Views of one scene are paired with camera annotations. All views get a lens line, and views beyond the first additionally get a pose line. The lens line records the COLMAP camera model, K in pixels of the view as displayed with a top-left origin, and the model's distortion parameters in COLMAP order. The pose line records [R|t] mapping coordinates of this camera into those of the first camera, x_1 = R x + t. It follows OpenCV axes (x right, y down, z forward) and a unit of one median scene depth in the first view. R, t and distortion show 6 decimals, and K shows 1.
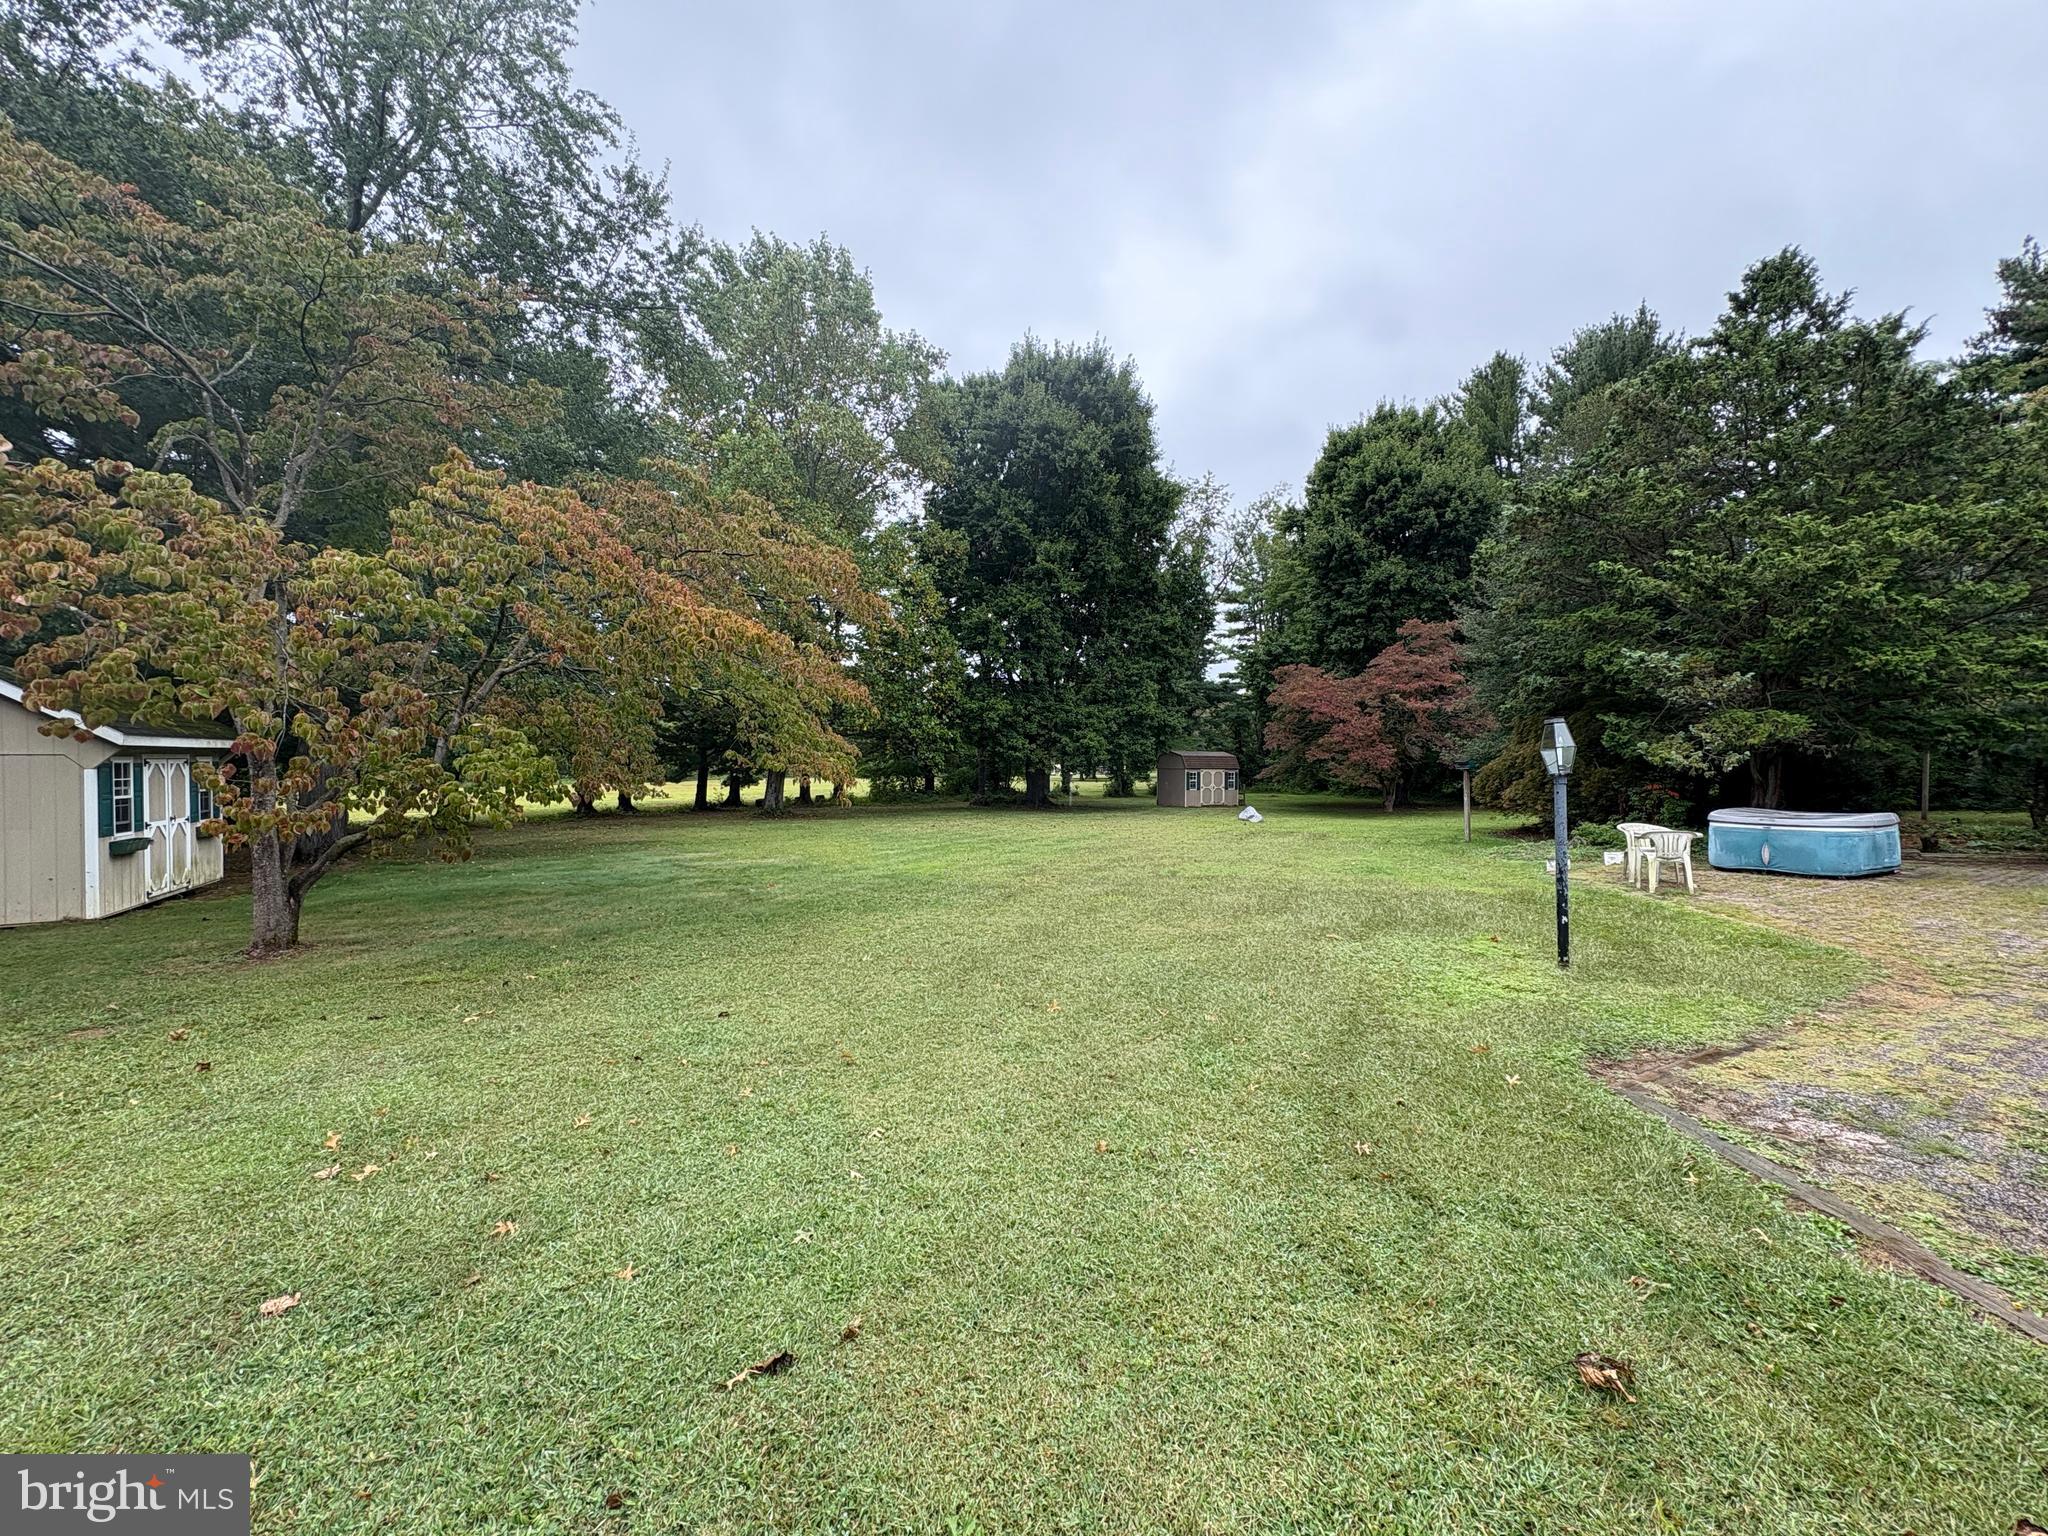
lens RADIAL K [[813.6, 0, 1022.4], [0, 813.6, 766.2], [0, 0, 1]] dist [-0.002682, 0.000731]
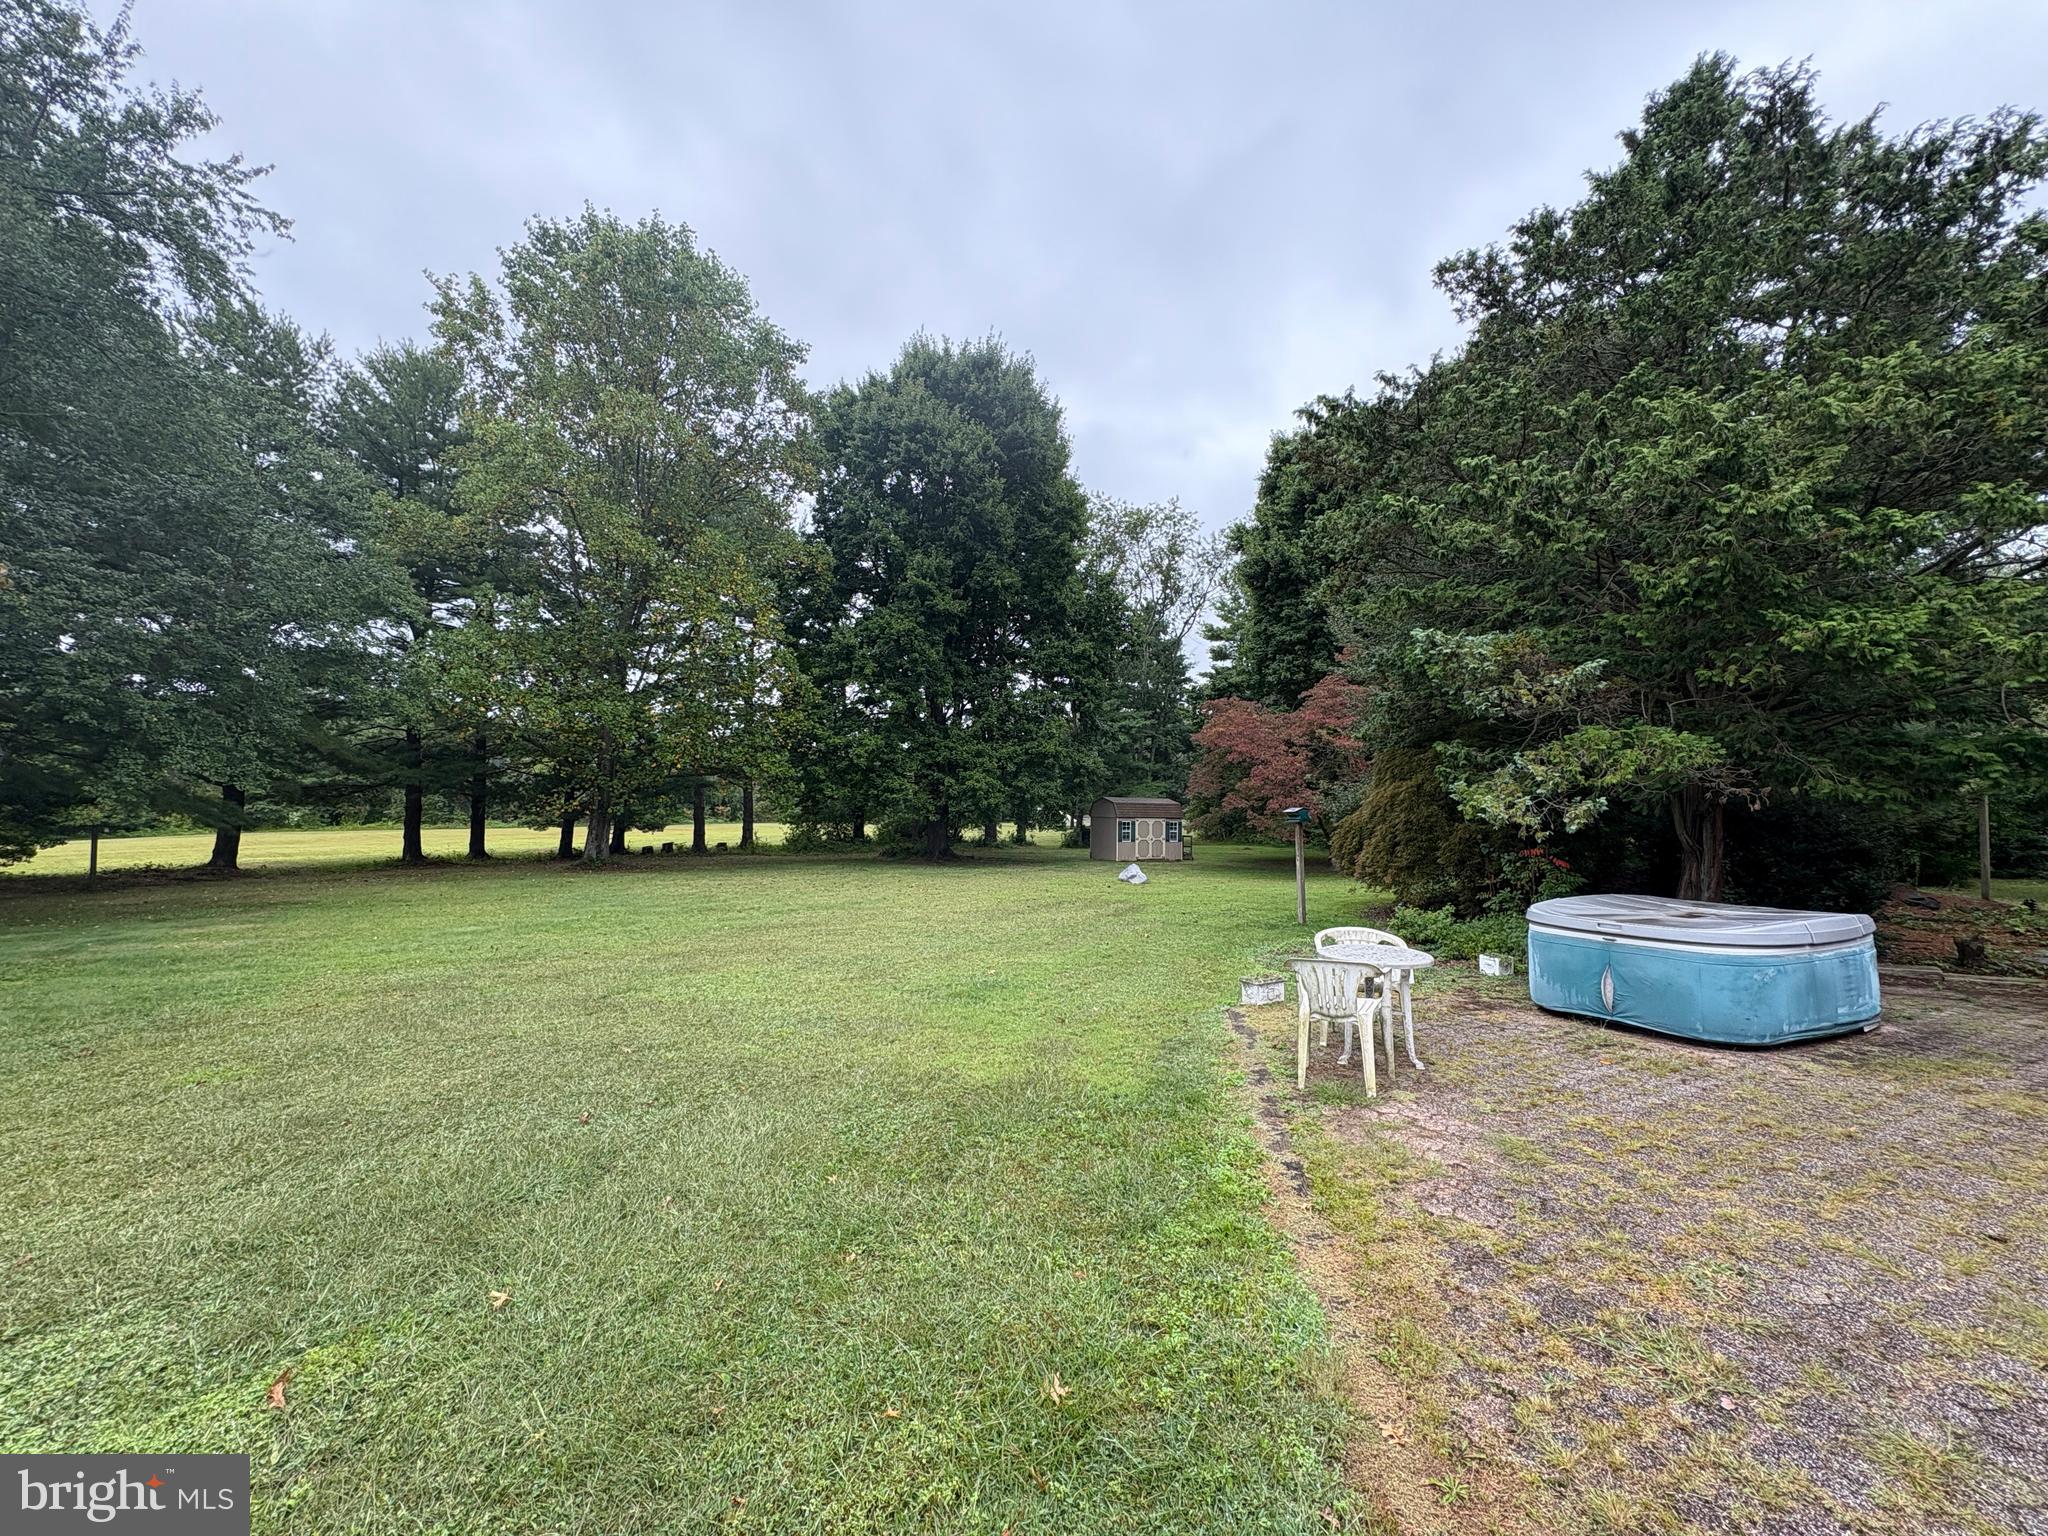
lens RADIAL K [[813.6, 0, 1020.6], [0, 813.6, 765.1], [0, 0, 1]] dist [-0.002682, 0.000731]
pose [[0.998544, 0.008349, -0.053287, 0.183498], [-0.011449, 0.998242, -0.058145, -0.000970], [0.052708, 0.058671, 0.996885, 0.144946]]
